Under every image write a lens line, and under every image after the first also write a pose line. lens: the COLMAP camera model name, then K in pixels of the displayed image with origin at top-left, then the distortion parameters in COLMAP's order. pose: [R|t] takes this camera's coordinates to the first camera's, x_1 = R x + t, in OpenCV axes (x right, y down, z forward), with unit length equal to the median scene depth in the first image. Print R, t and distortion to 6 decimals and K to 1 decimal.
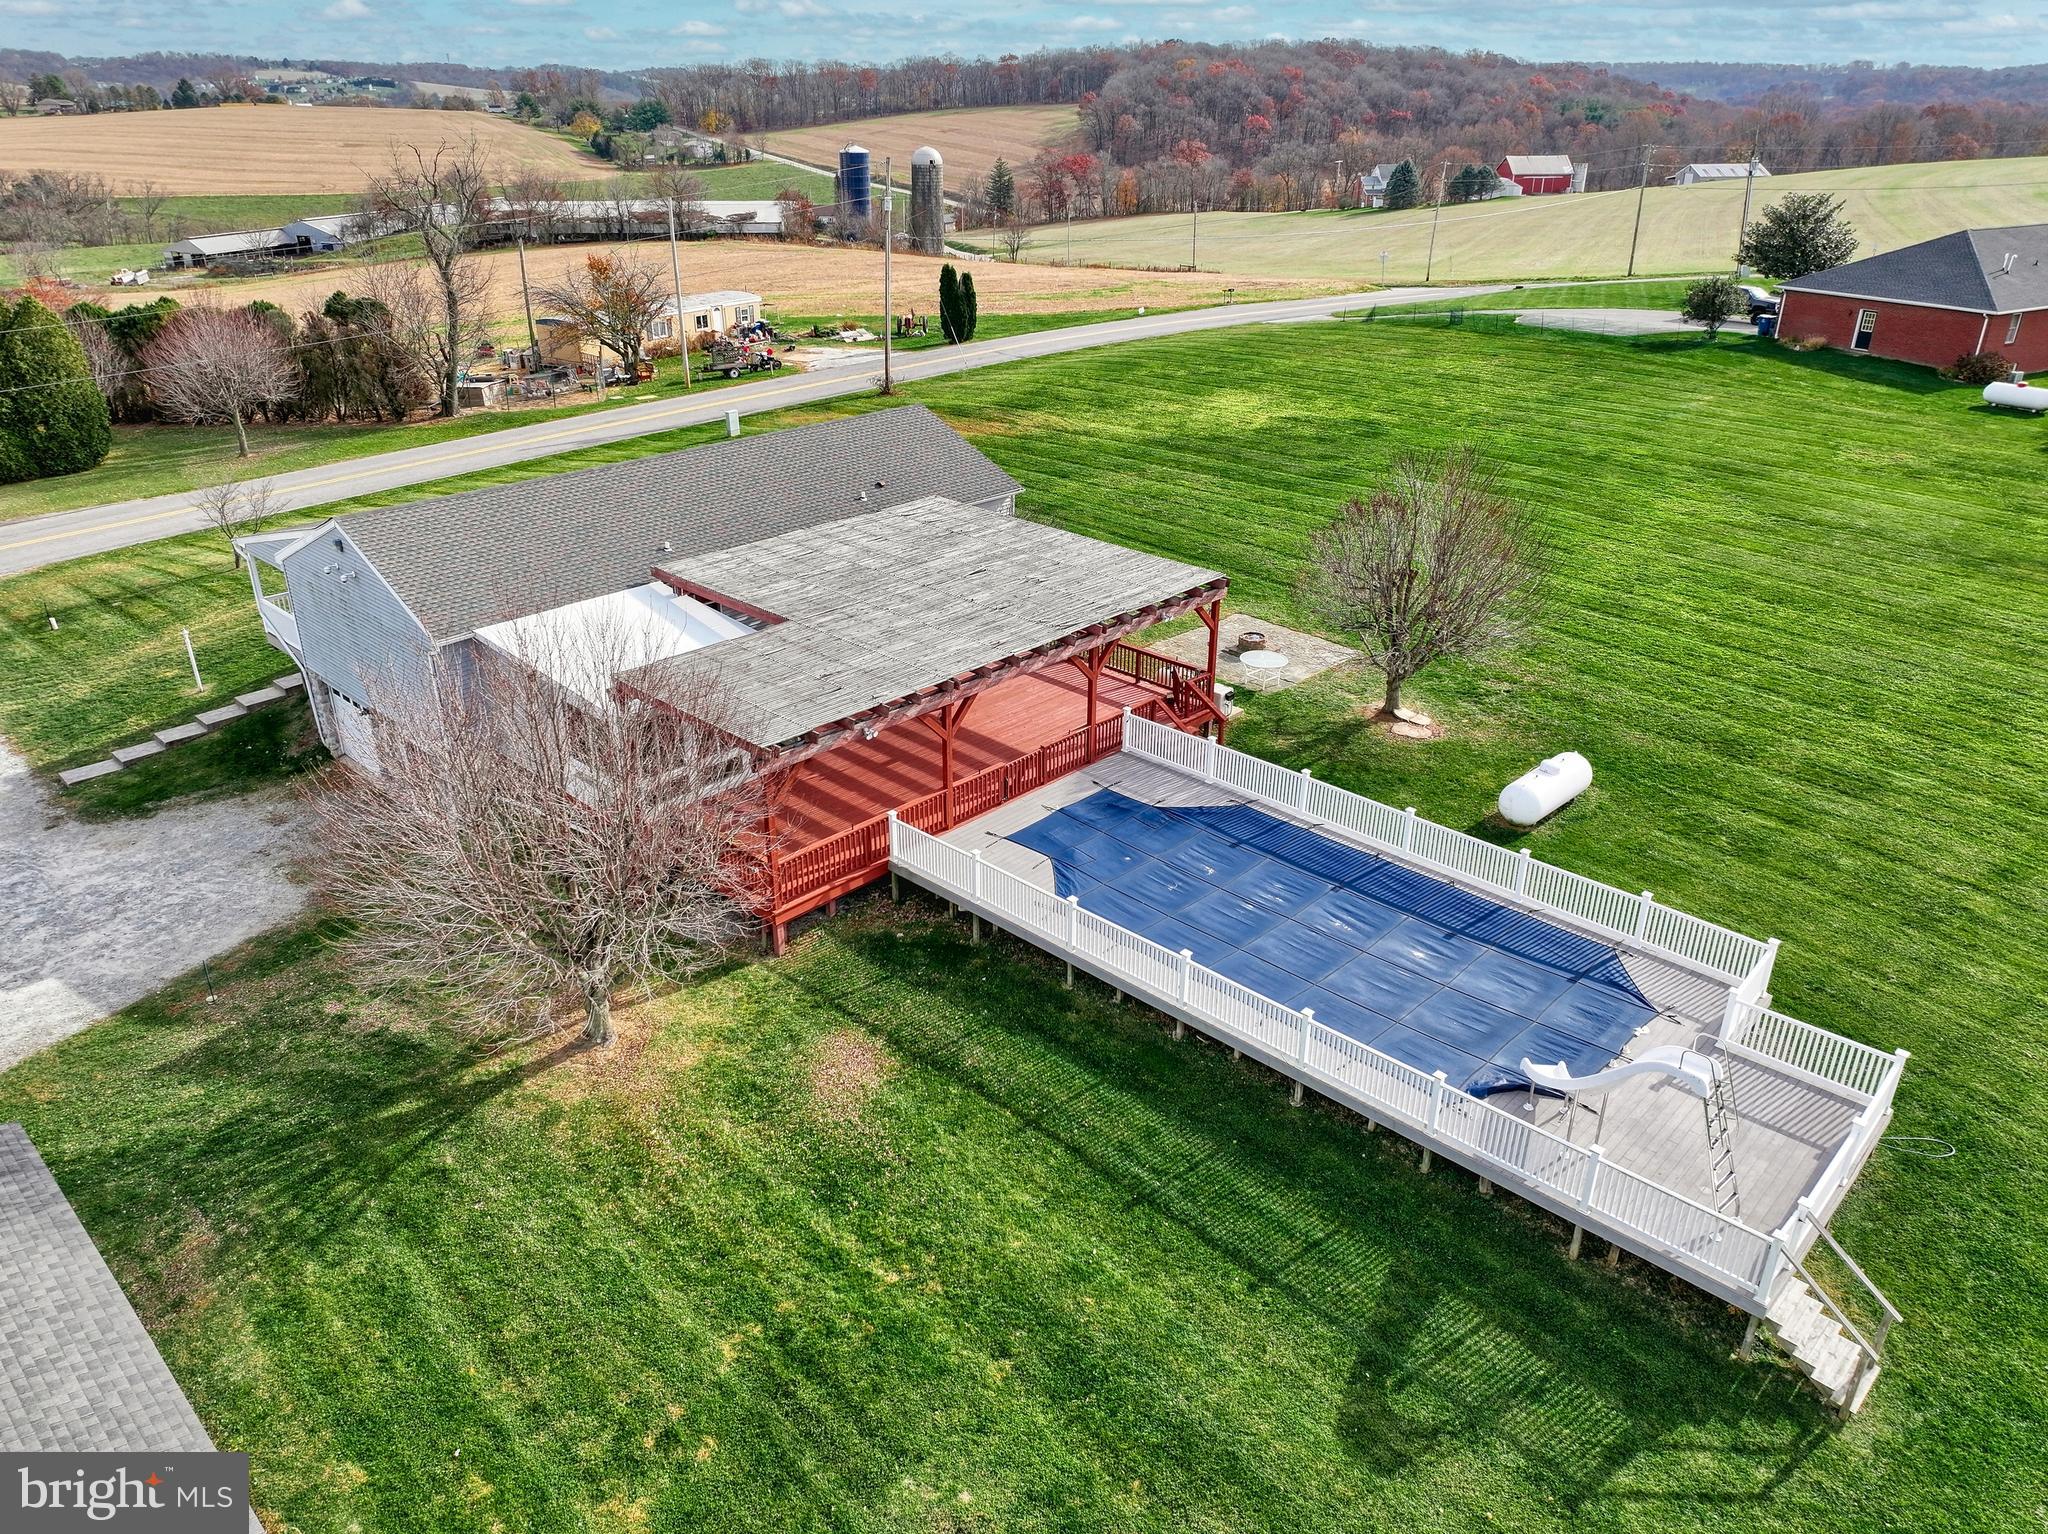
lens RADIAL K [[1440.5, 0, 1027.5], [0, 1440.5, 776.9], [0, 0, 1]] dist [-0.000851, 0.019352]
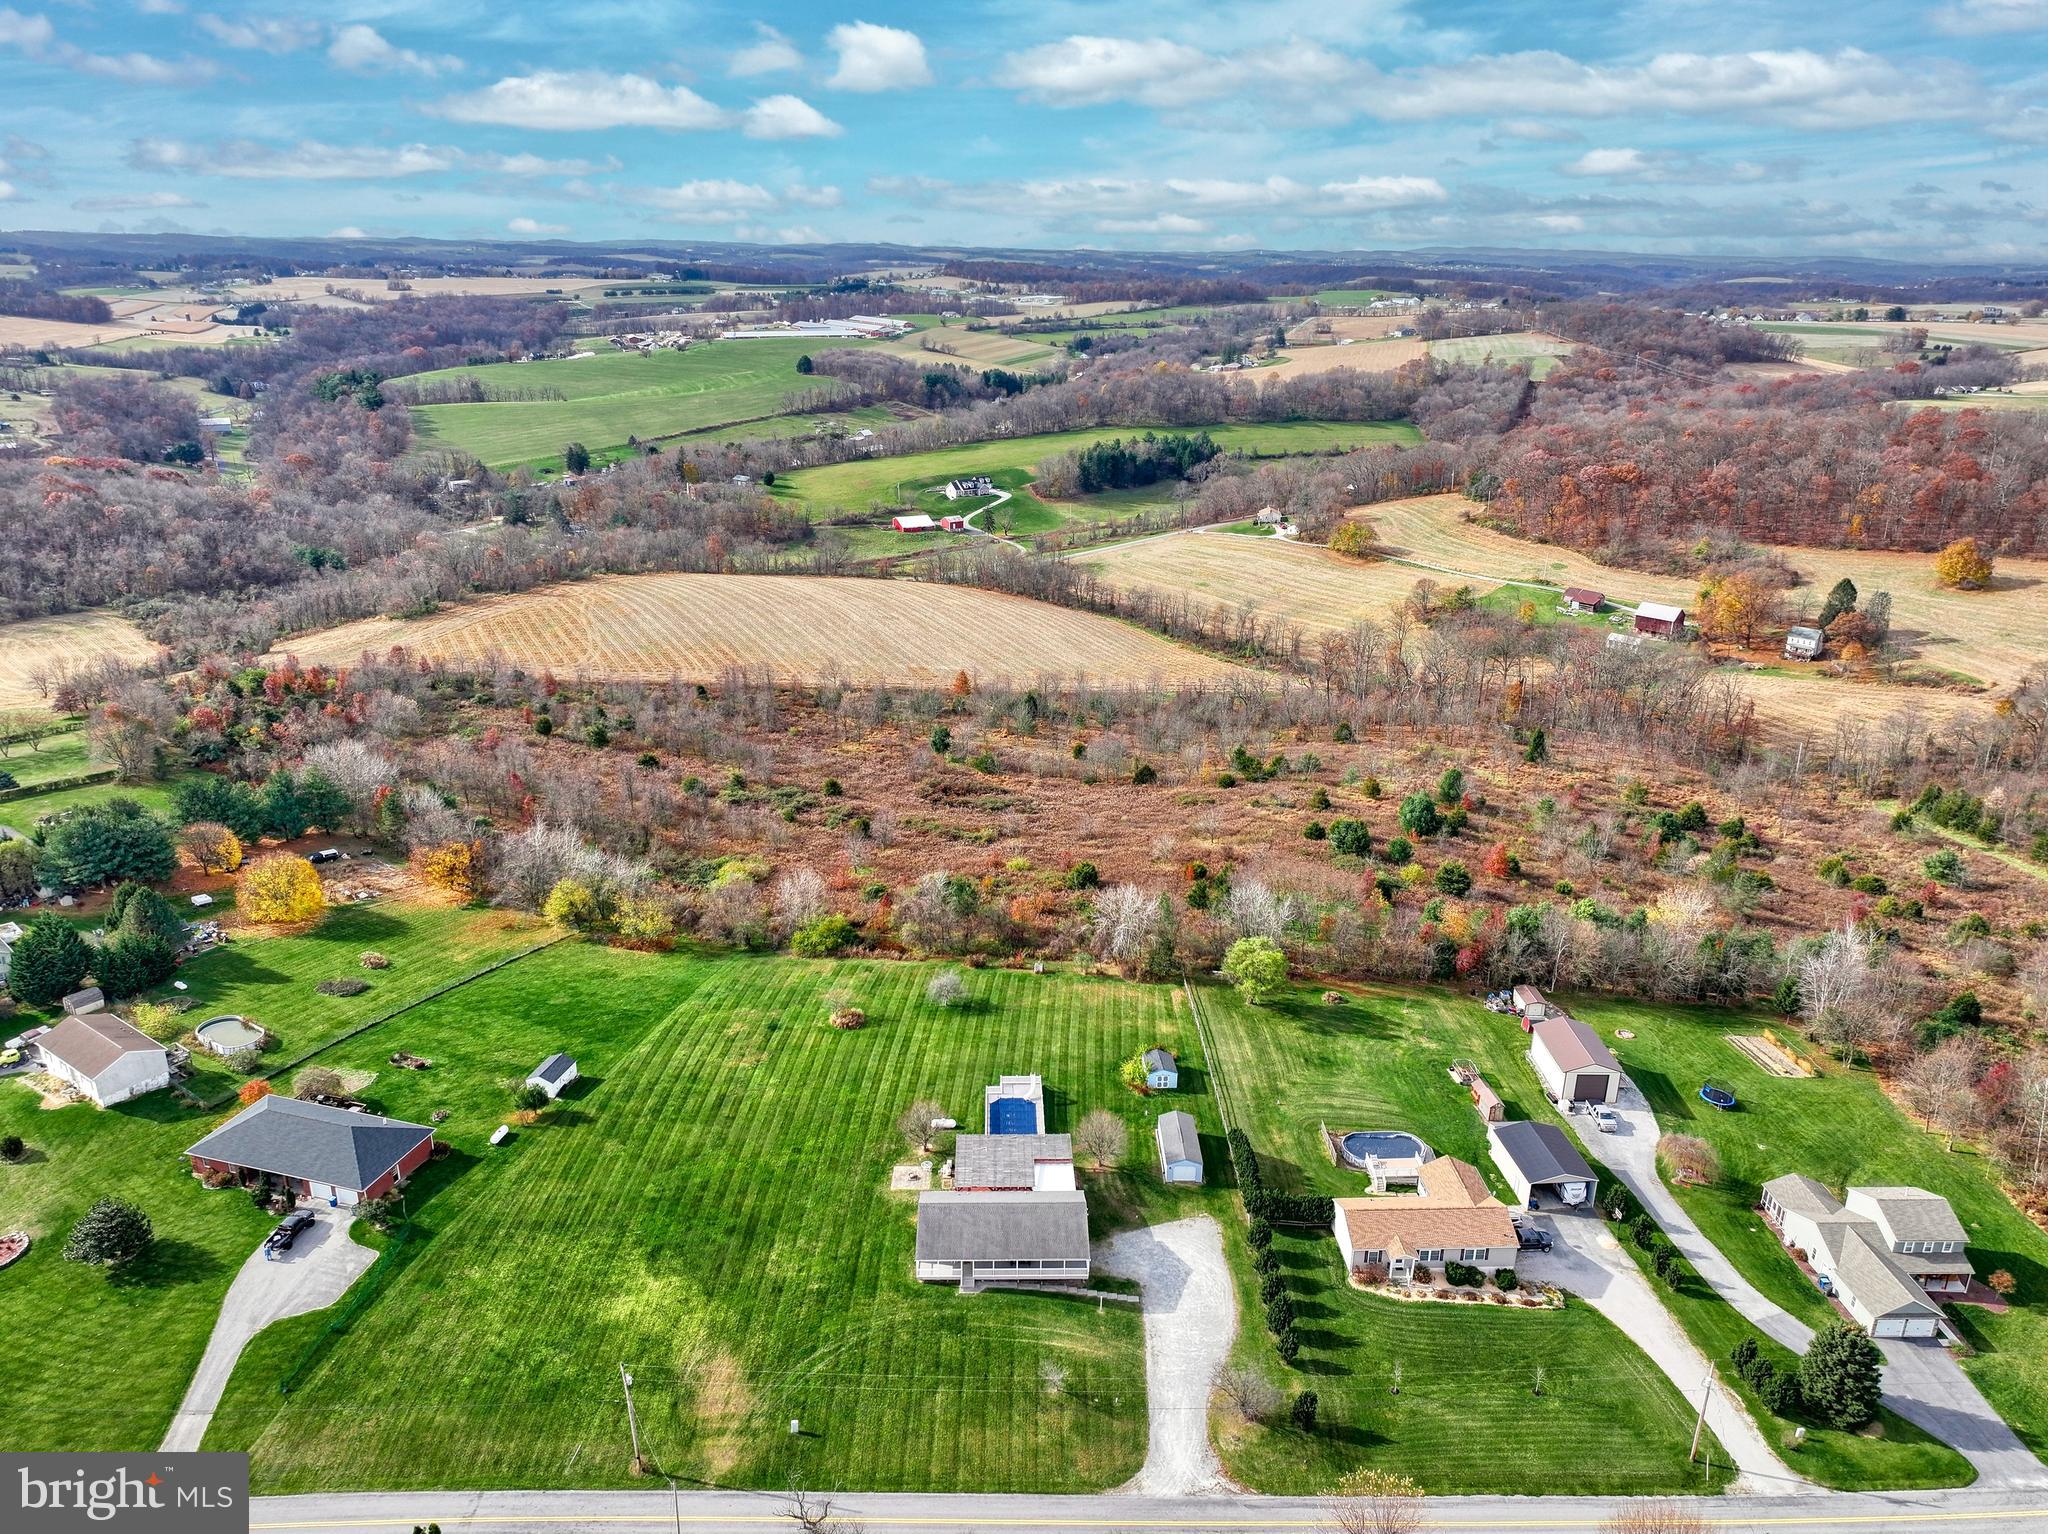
lens RADIAL K [[1440.5, 0, 1021.3], [0, 1440.5, 771.3], [0, 0, 1]] dist [-0.000851, 0.019352]
pose [[-0.706650, -0.252313, 0.661047, -1.485438], [0.298272, 0.740967, 0.601665, -1.982860], [-0.641623, 0.622339, -0.448347, 1.135604]]
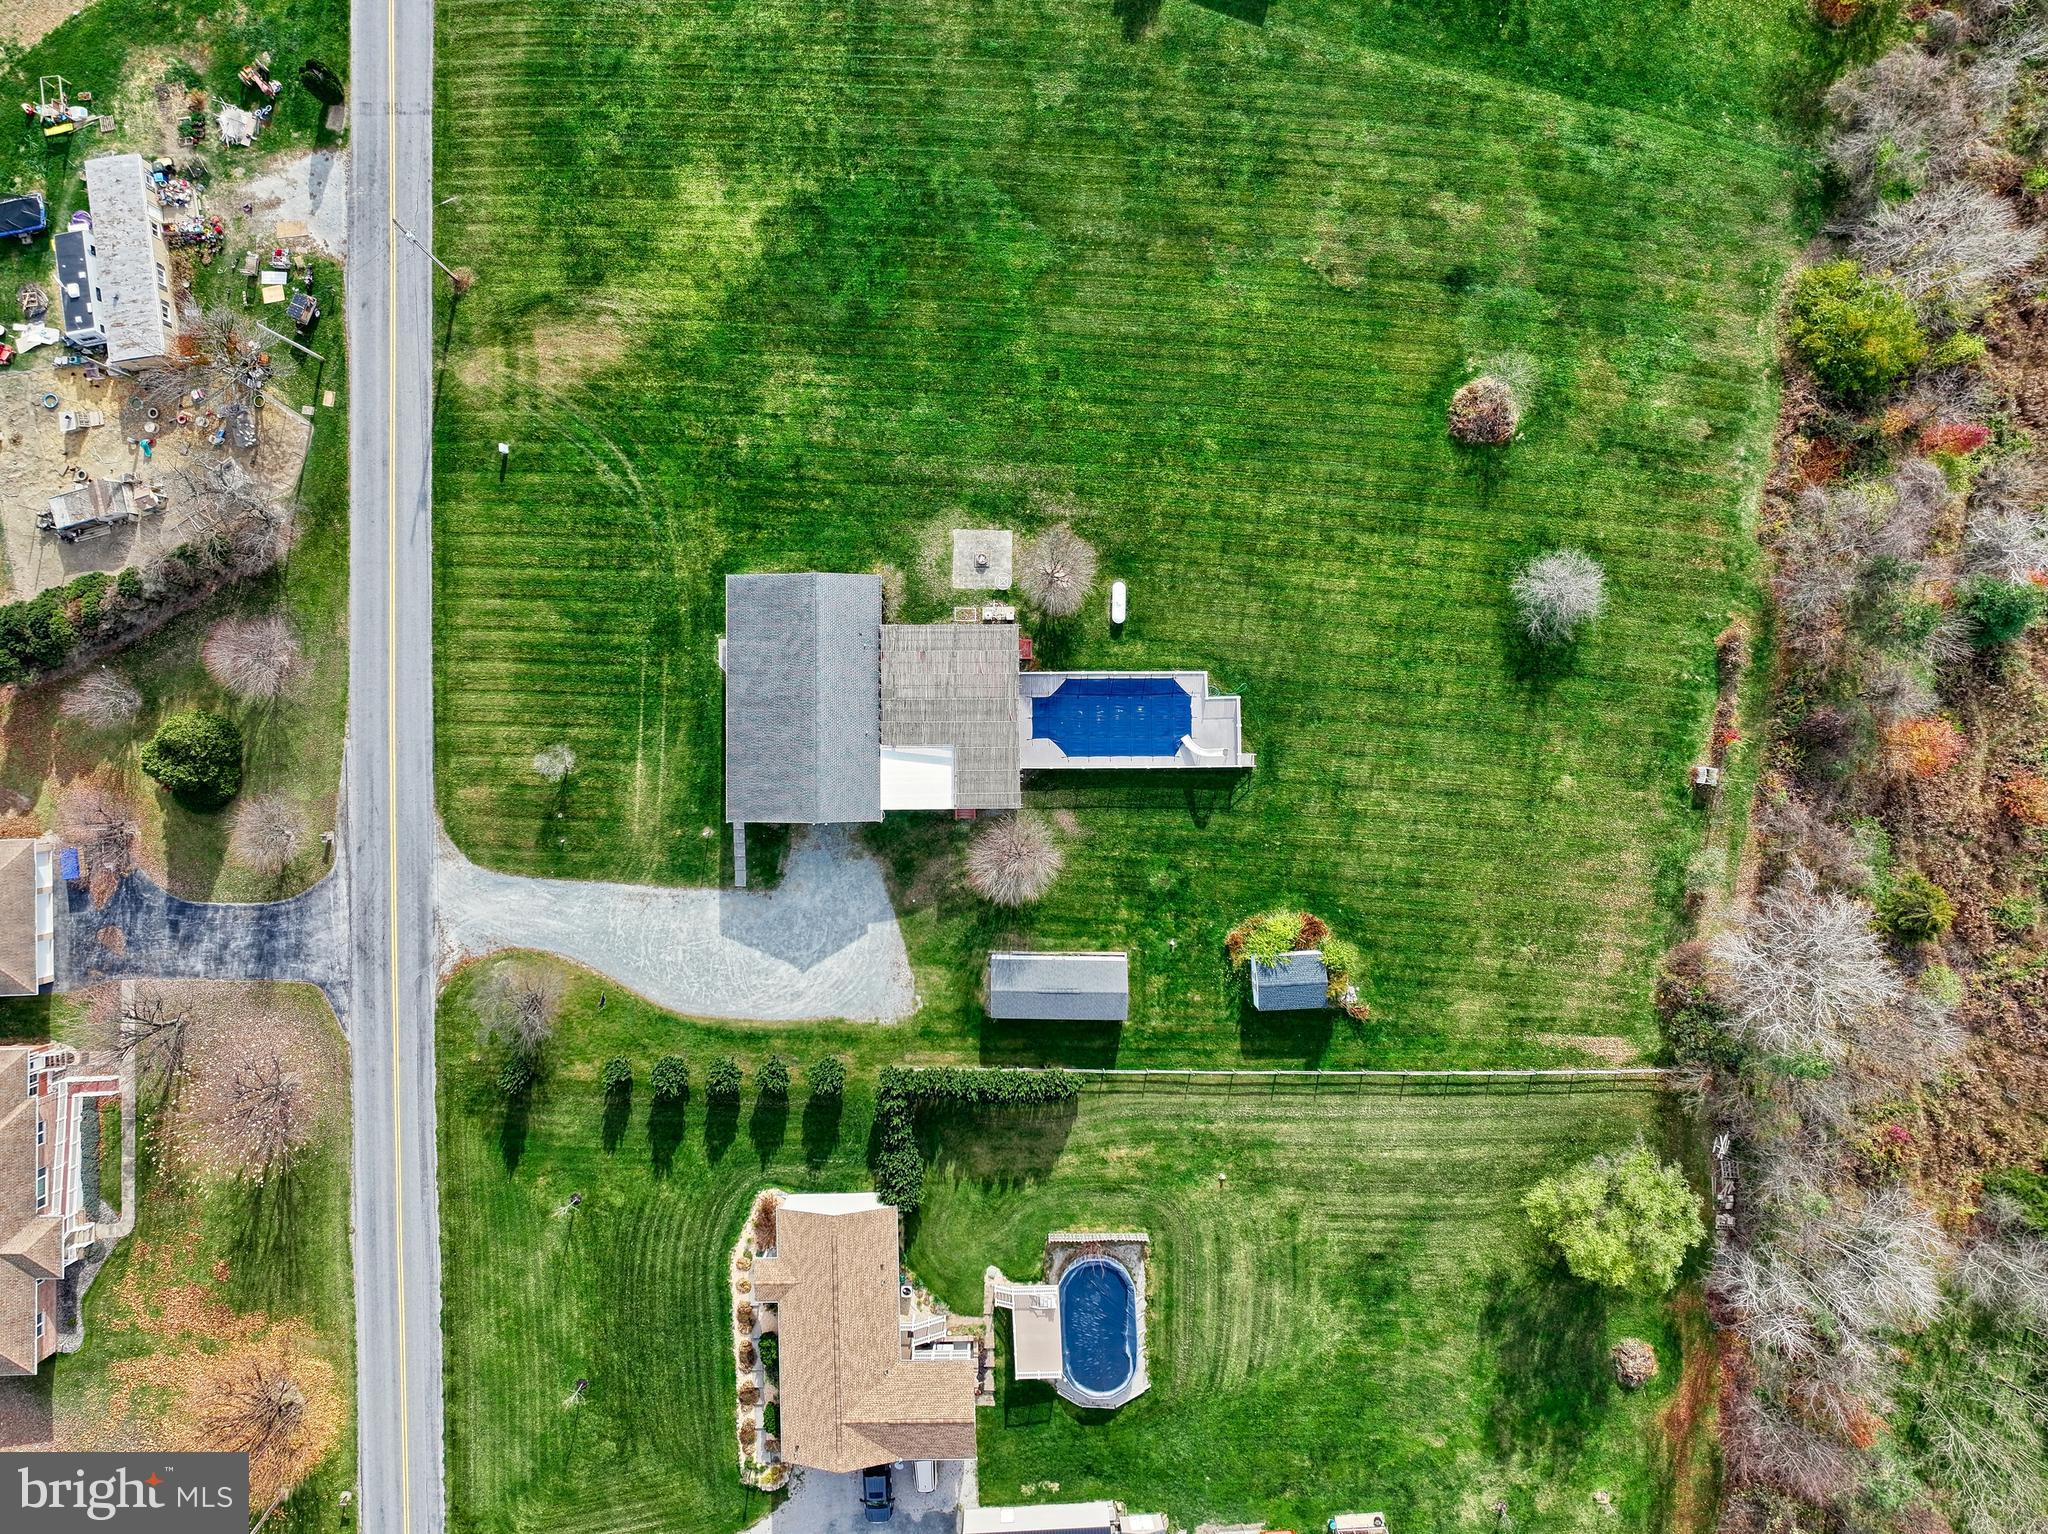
lens RADIAL K [[1440.5, 0, 970.5], [0, 1440.5, 660.4], [0, 0, 1]] dist [-0.000851, 0.019352]
pose [[0.717791, -0.696257, 0.001461, 0.002264], [0.332910, 0.345048, 0.877561, -1.411382], [-0.611512, -0.629419, 0.479463, -0.236620]]
